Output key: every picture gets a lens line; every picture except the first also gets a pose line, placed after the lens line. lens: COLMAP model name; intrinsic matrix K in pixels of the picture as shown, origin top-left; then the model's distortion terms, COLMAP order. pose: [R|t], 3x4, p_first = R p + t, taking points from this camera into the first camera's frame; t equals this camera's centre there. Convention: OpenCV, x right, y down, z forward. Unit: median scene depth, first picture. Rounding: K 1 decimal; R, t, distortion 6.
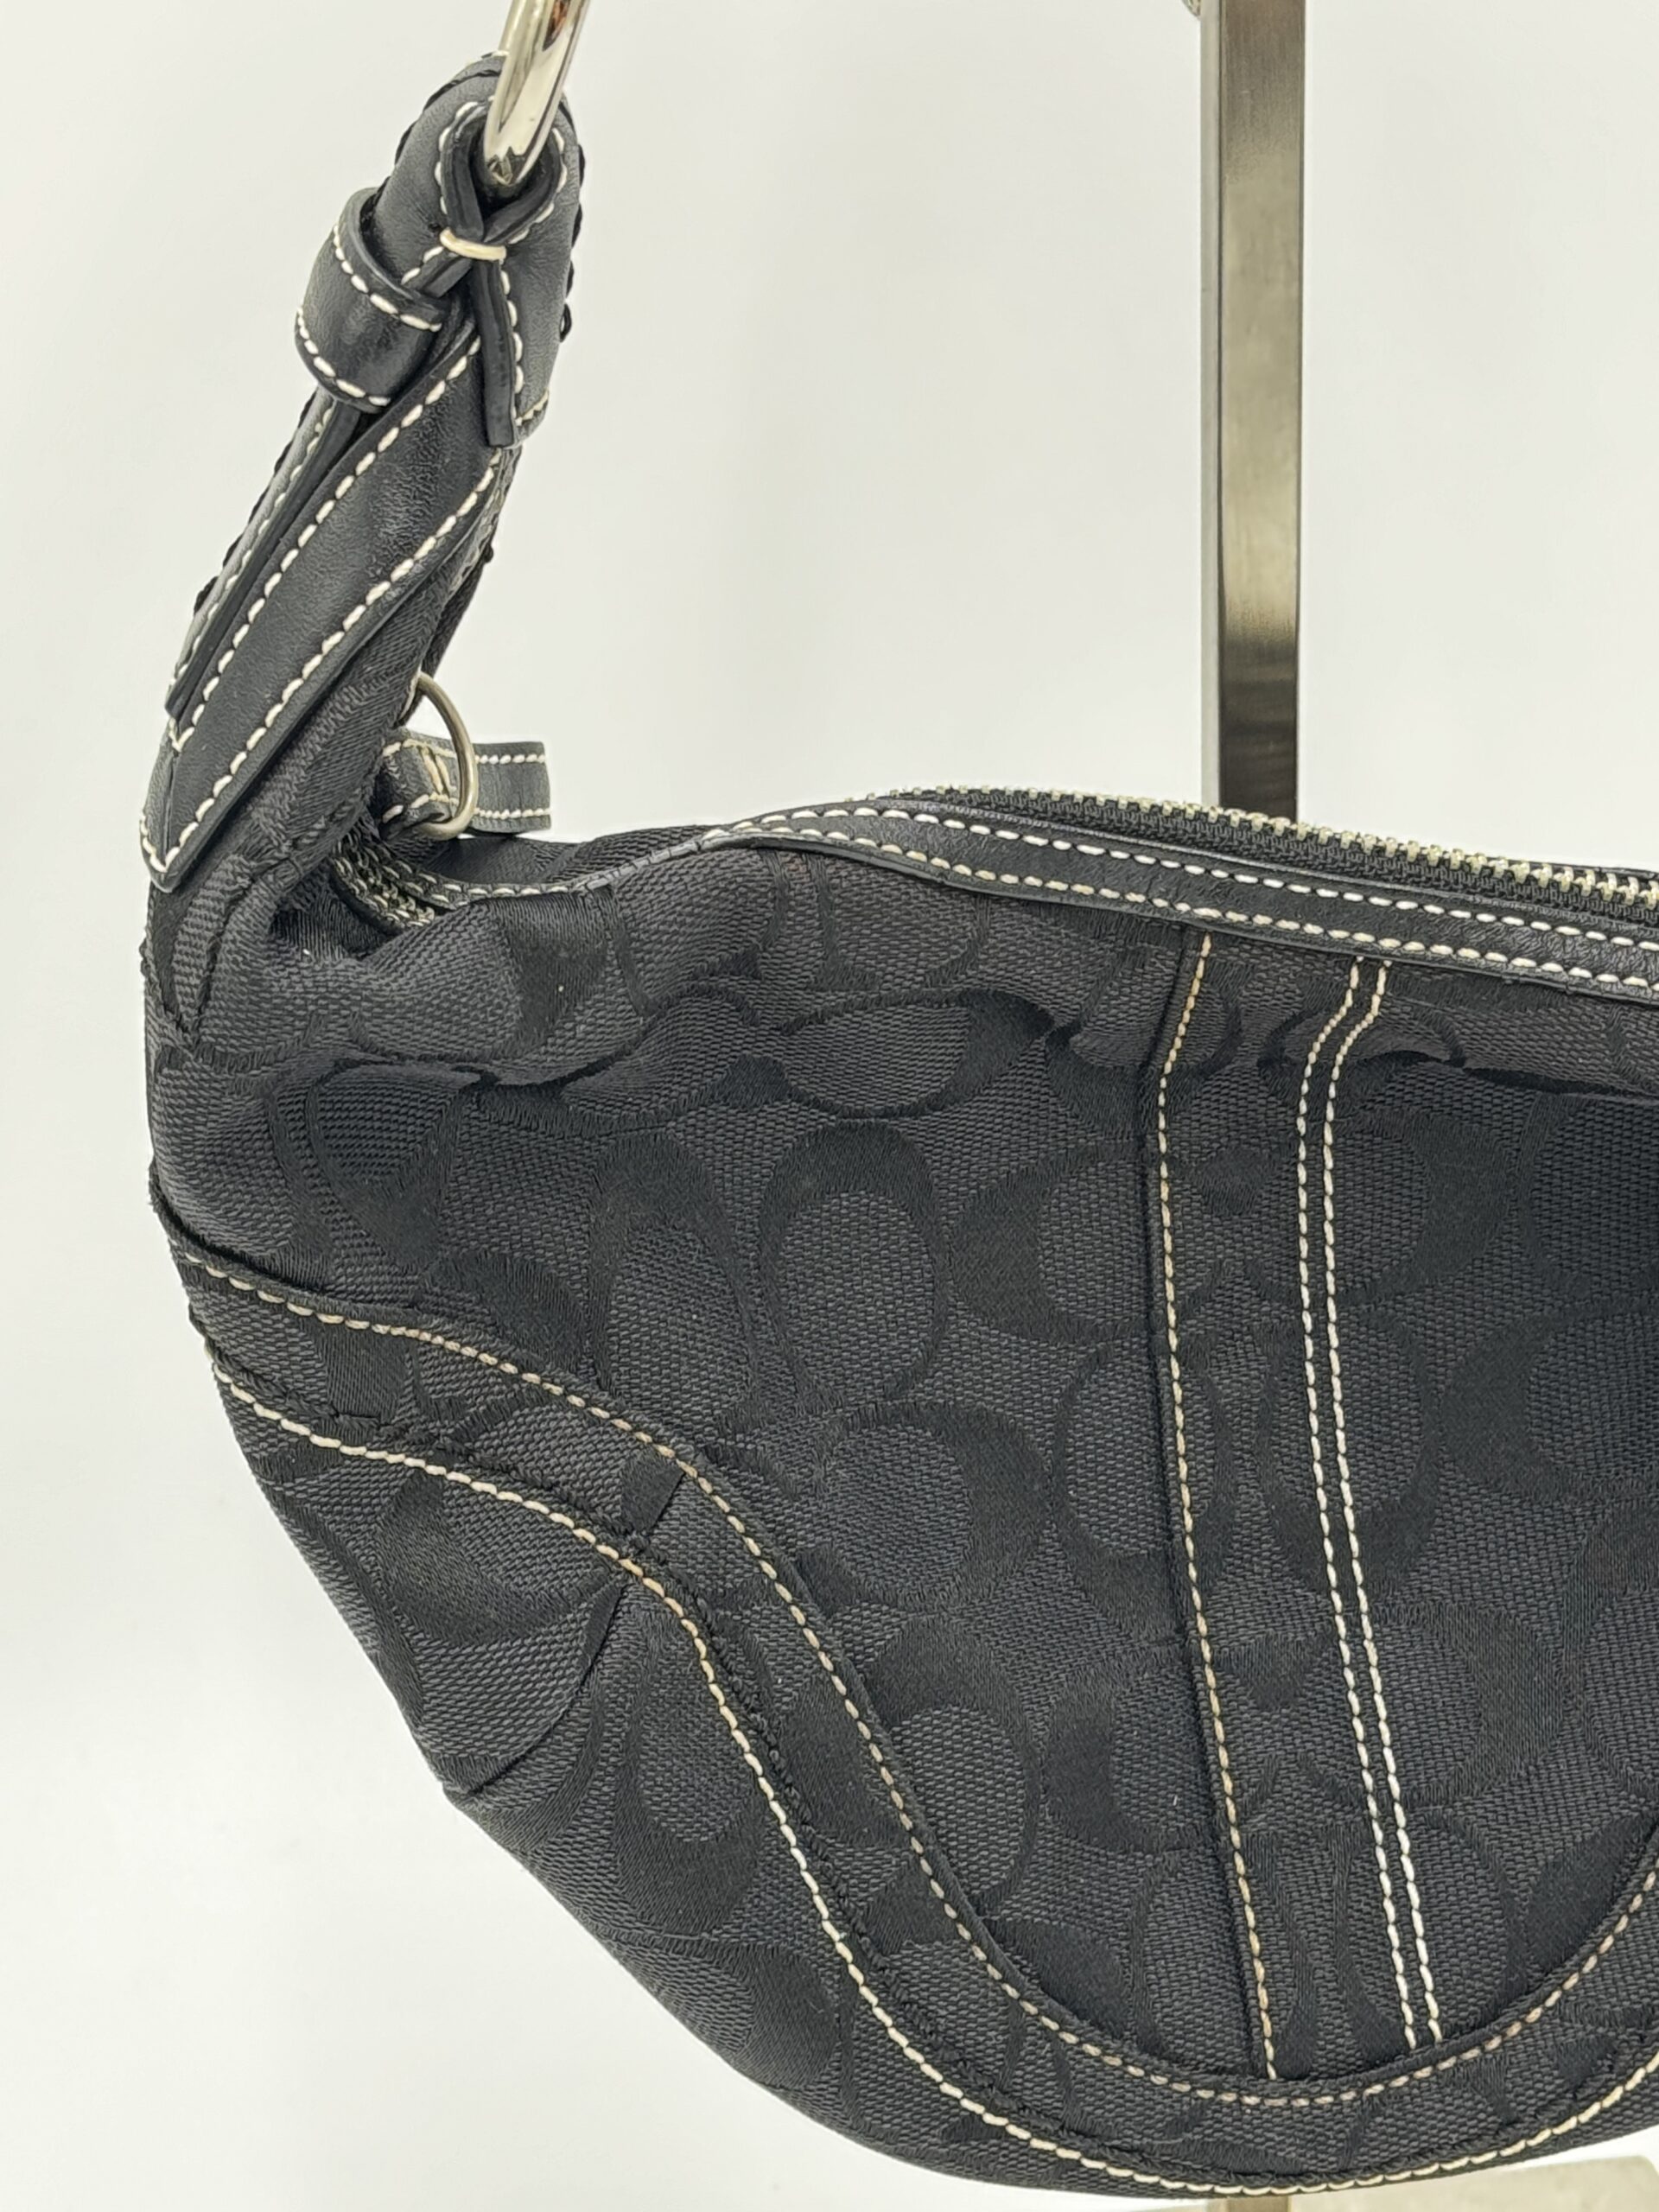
lens RADIAL K [[5070.6, 0, 822.1], [0, 5070.6, 1096.7], [0, 0, 1]] dist [0.253710, 0.000000]
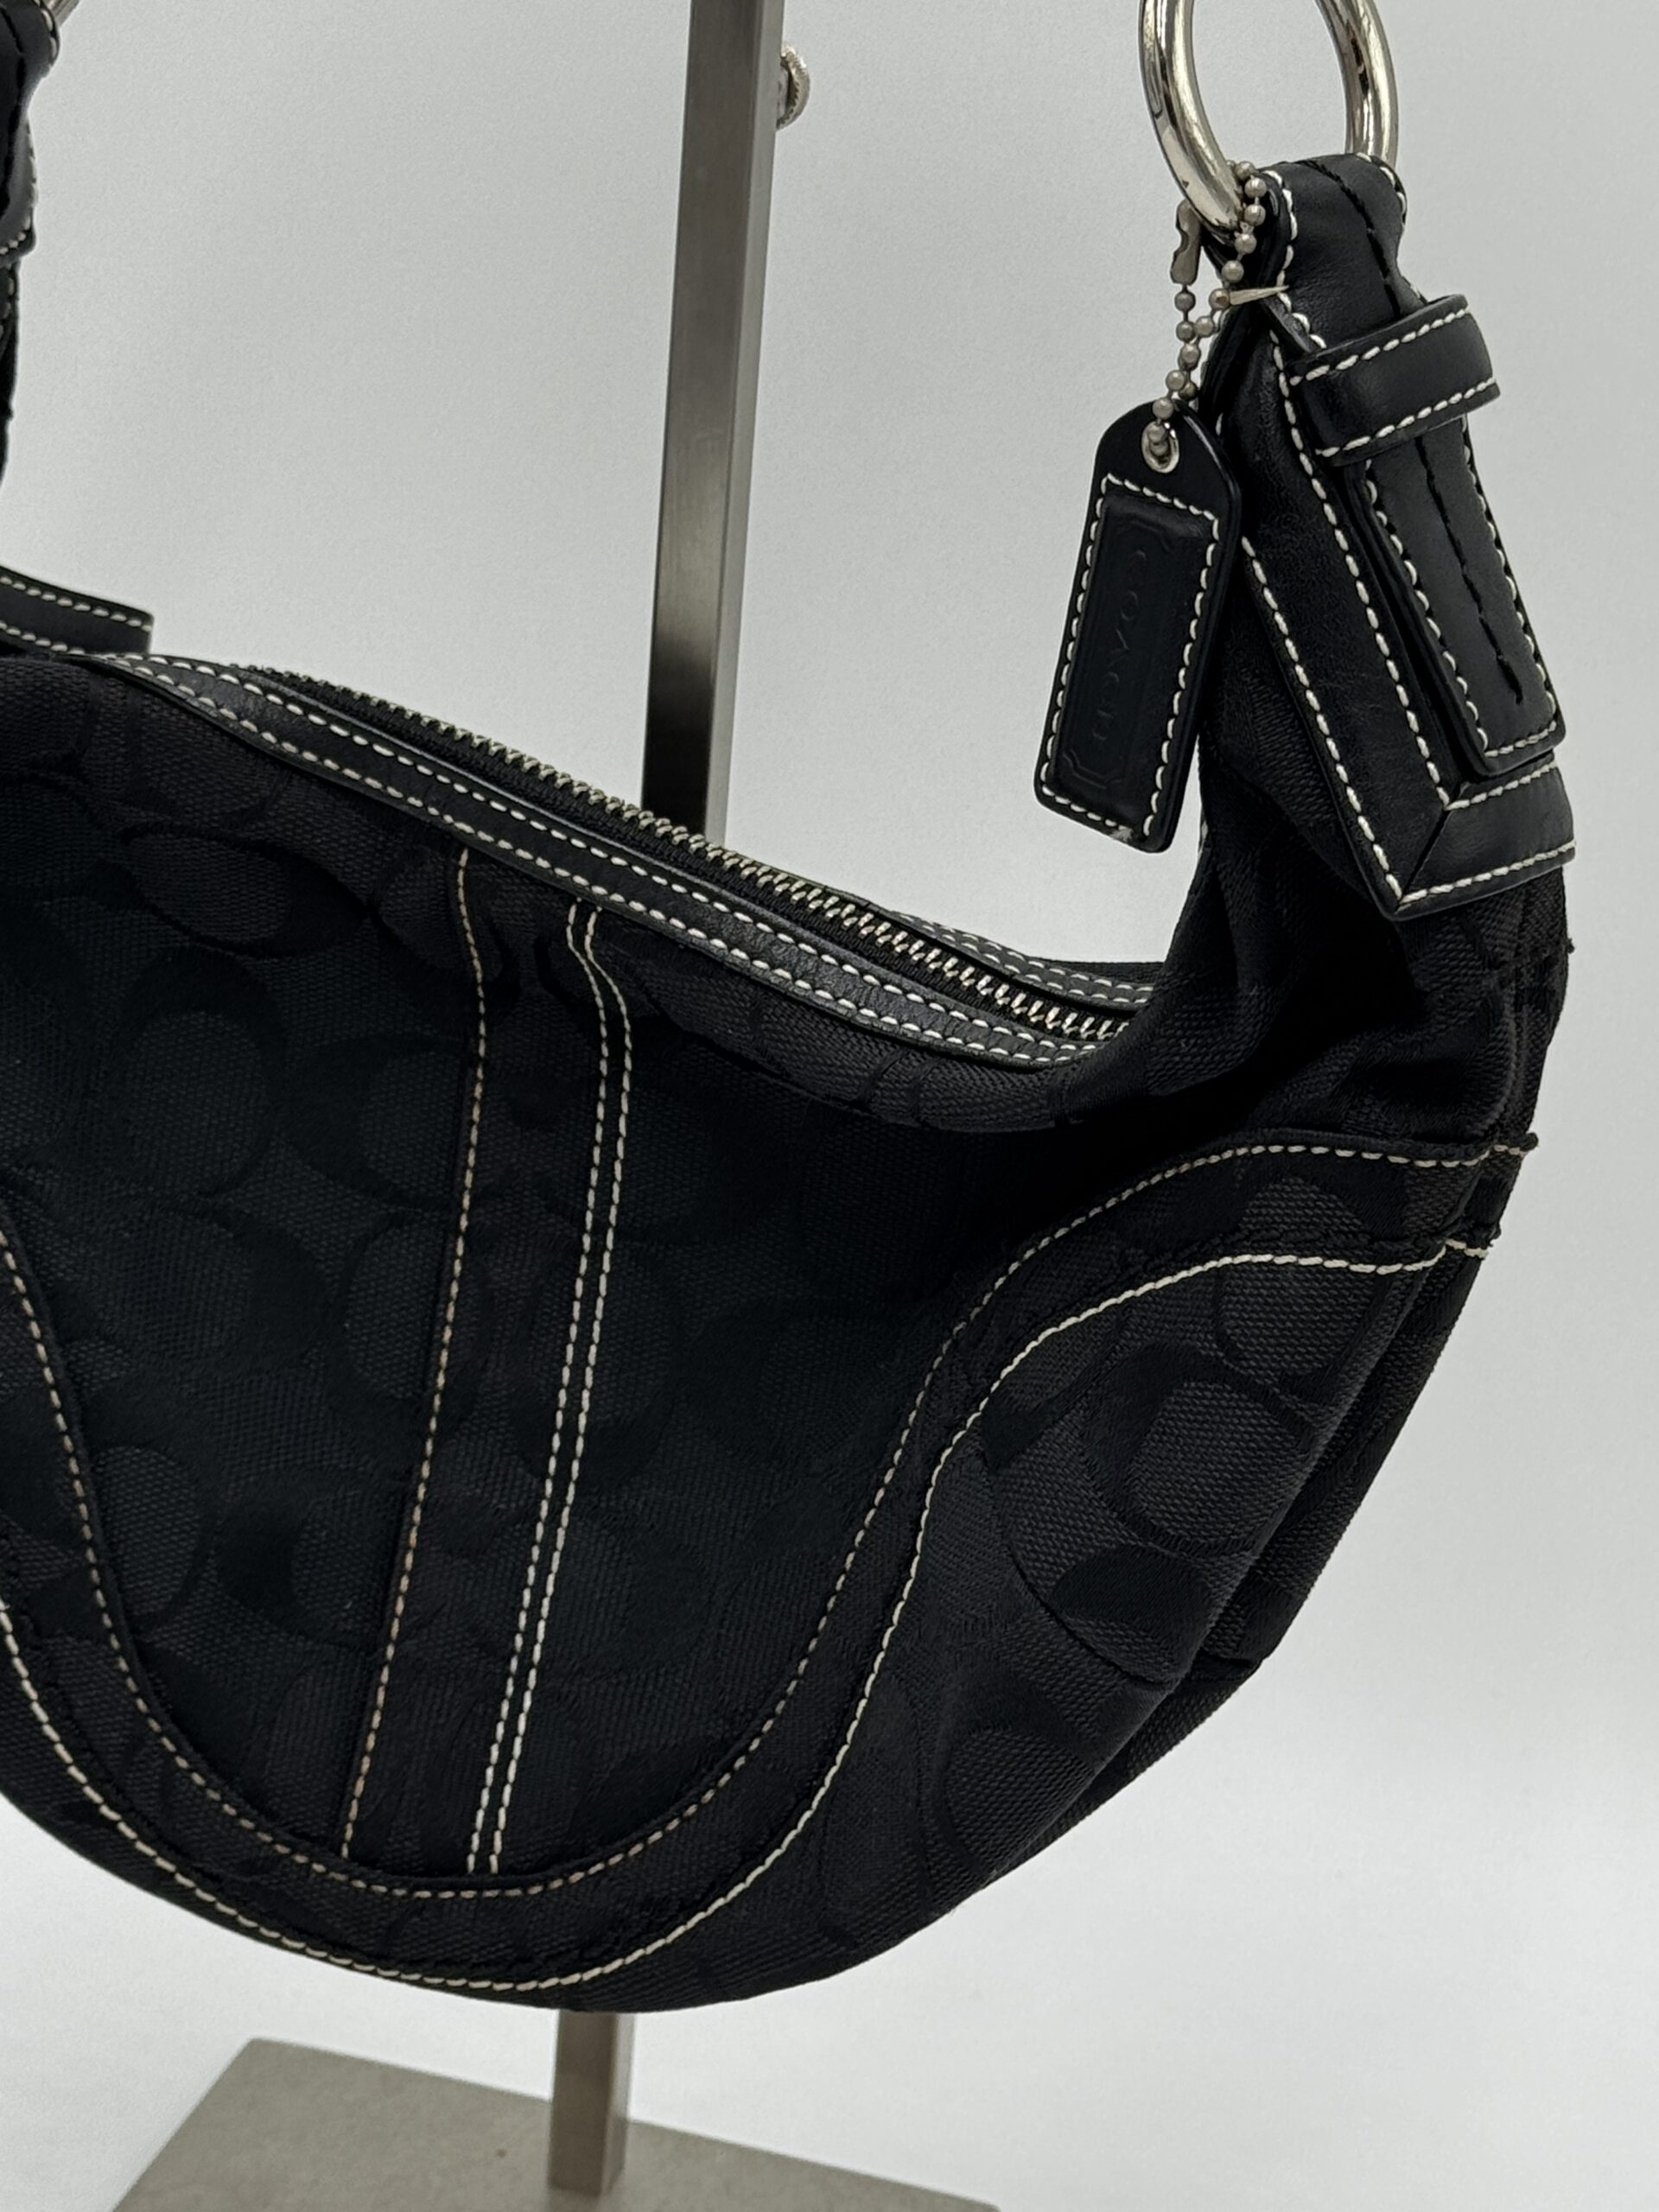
lens RADIAL K [[5070.6, 0, 829.7], [0, 5070.6, 1109.5], [0, 0, 1]] dist [0.253710, 0.000000]
pose [[0.892795, 0.242271, -0.379764, 0.585113], [-0.280251, 0.958766, -0.047200, 0.055336], [0.352670, 0.148569, 0.923878, -0.042889]]
